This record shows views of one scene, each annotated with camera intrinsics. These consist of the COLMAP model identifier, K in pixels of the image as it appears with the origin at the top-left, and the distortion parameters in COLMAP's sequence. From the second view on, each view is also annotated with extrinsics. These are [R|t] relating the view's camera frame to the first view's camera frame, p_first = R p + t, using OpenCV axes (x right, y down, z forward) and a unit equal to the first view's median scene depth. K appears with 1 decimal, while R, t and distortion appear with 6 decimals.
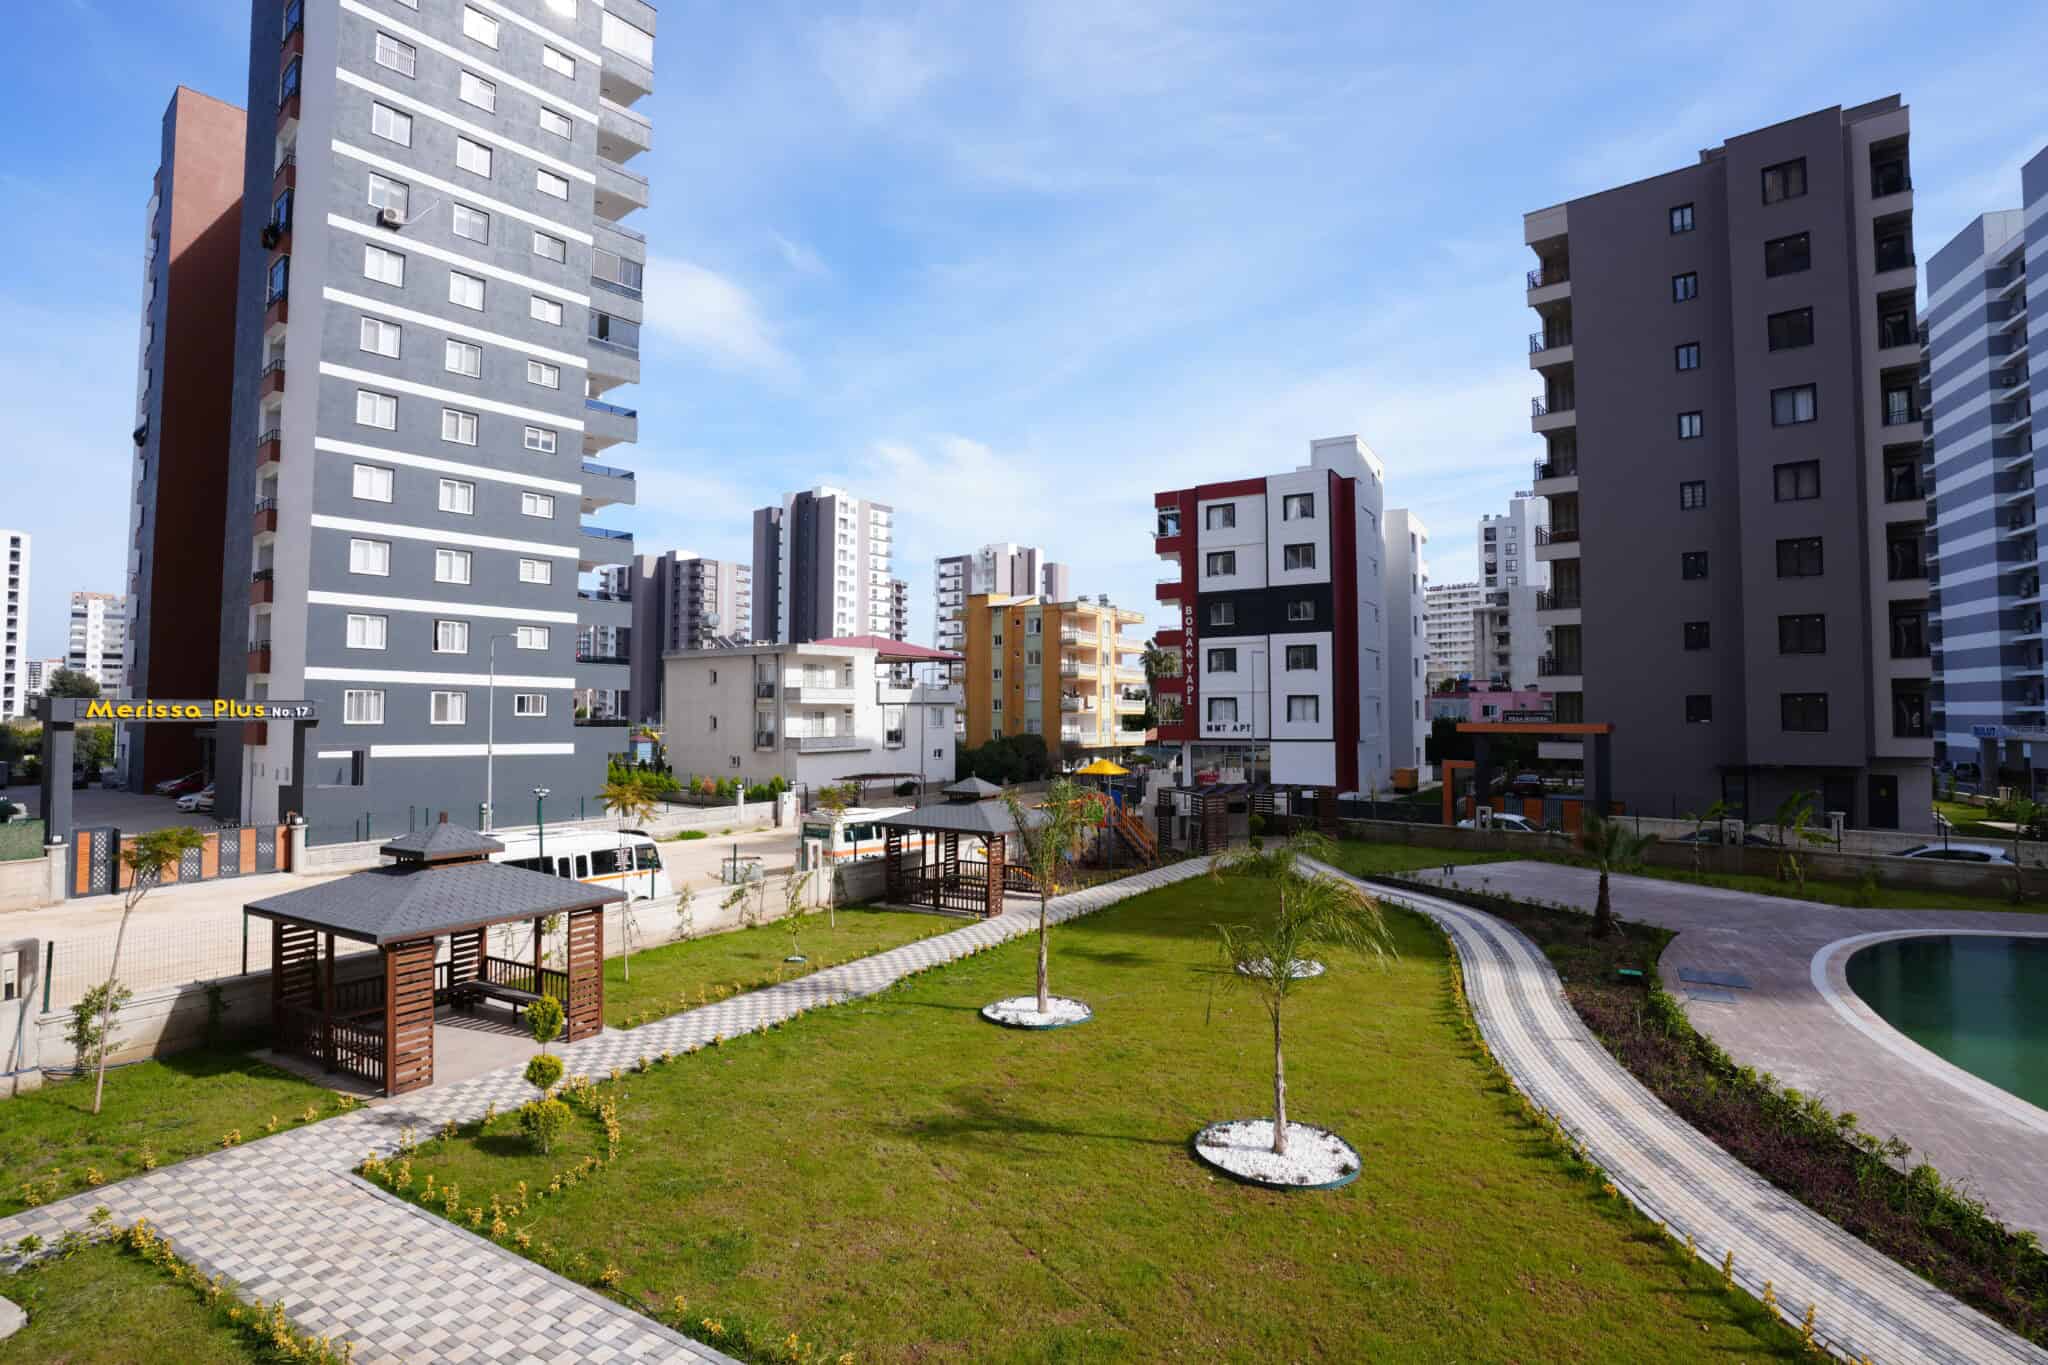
lens RADIAL K [[1001.9, 0, 1027.3], [0, 1001.9, 676.4], [0, 0, 1]] dist [-0.083866, 0.039265]
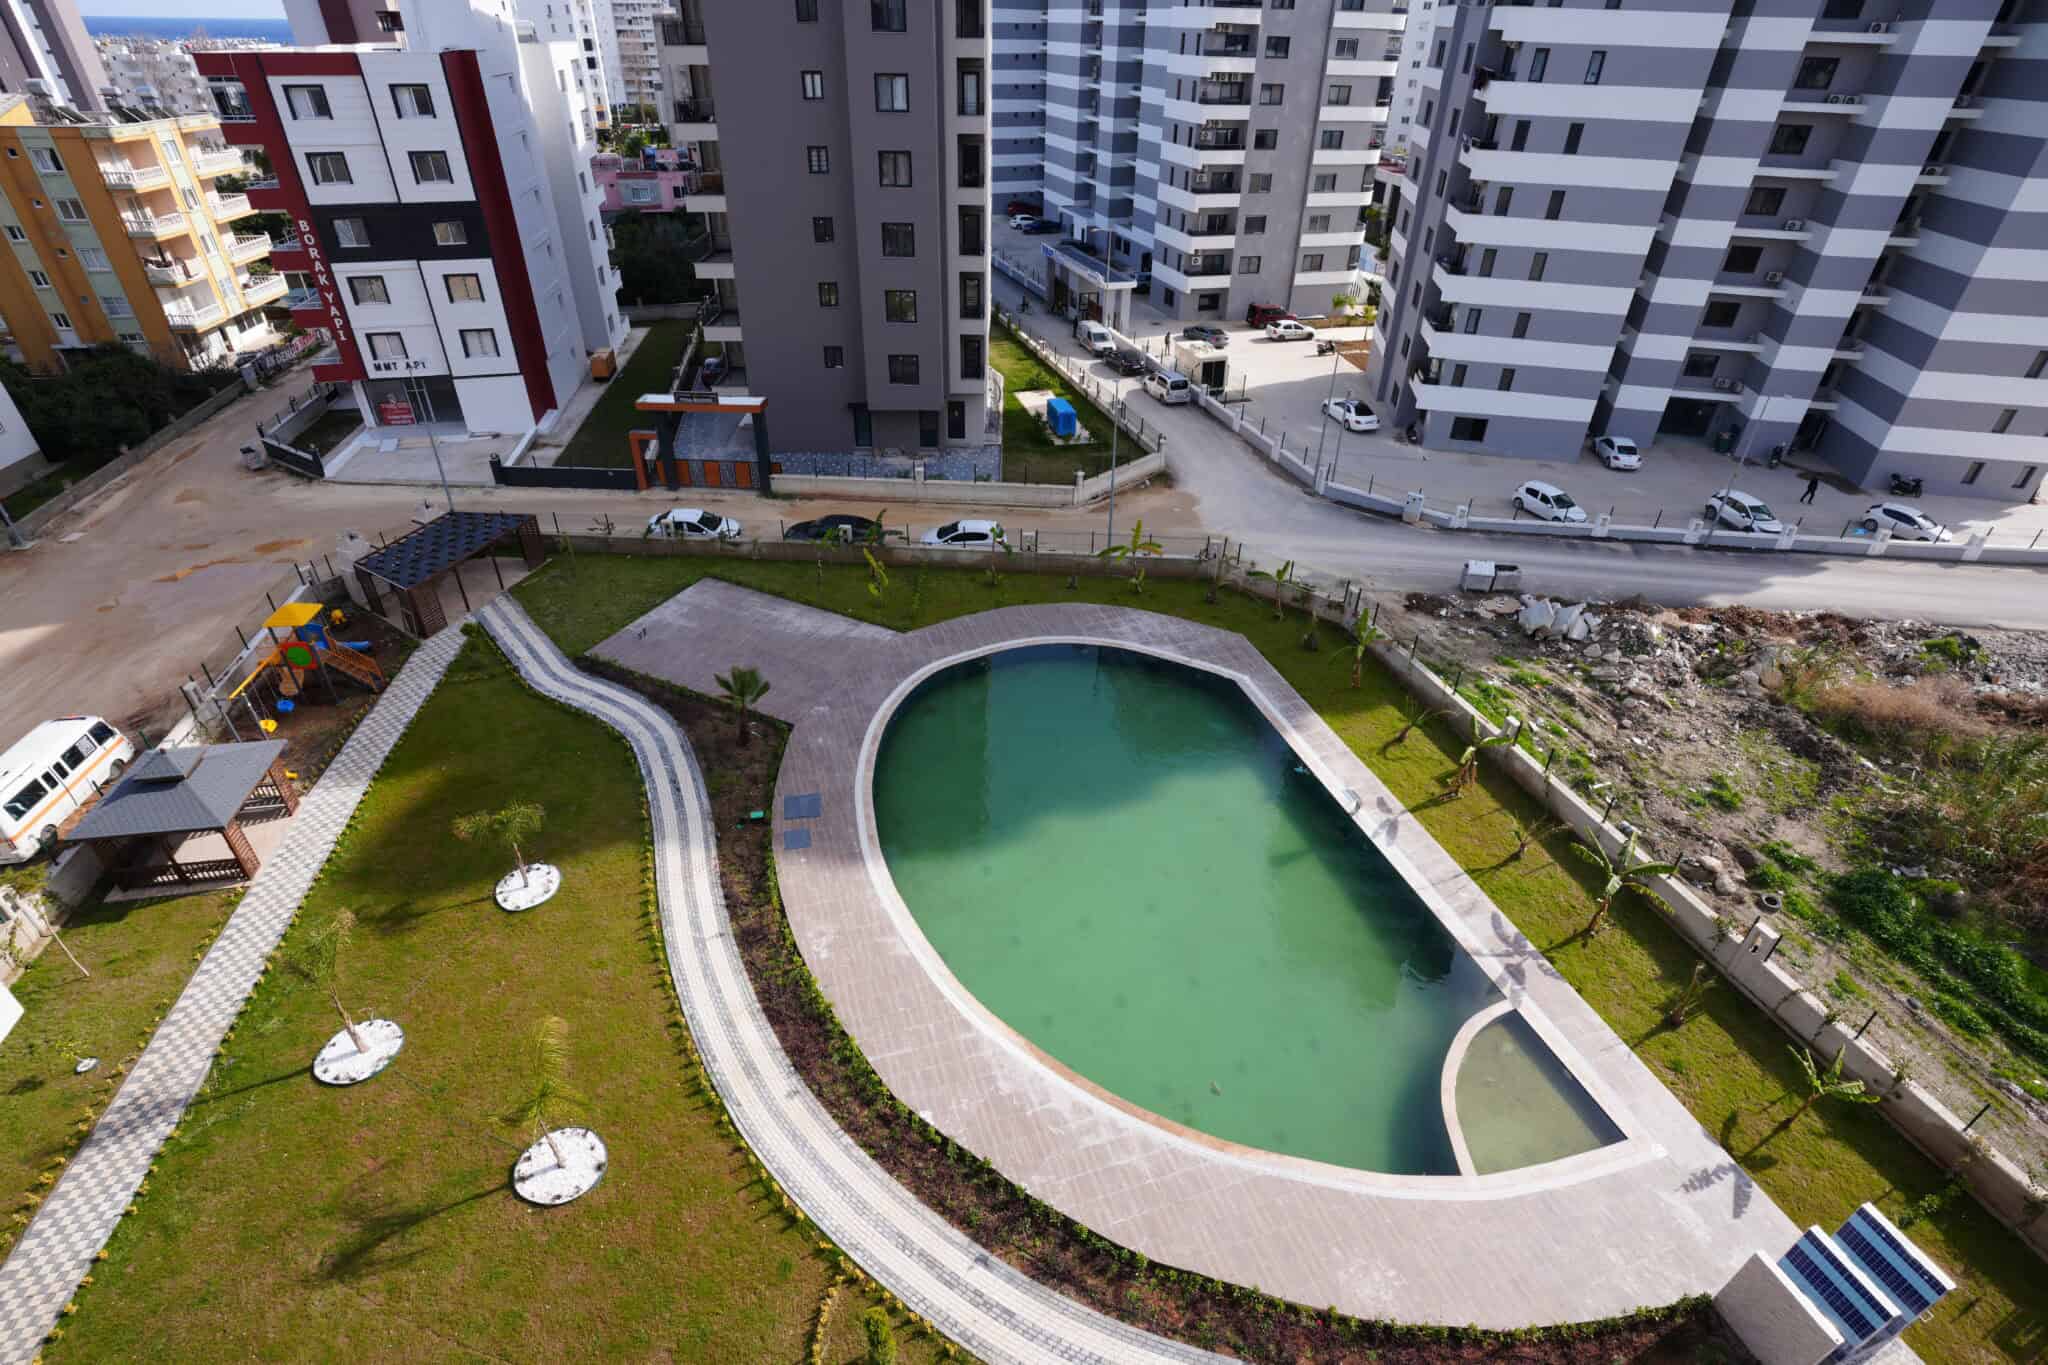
lens RADIAL K [[1001.9, 0, 1027.3], [0, 1001.9, 676.4], [0, 0, 1]] dist [-0.083866, 0.039265]
pose [[0.757163, -0.357005, 0.547039, 0.050145], [-0.041691, 0.809324, 0.585880, -0.274951], [-0.651894, -0.466413, 0.597907, -0.046594]]
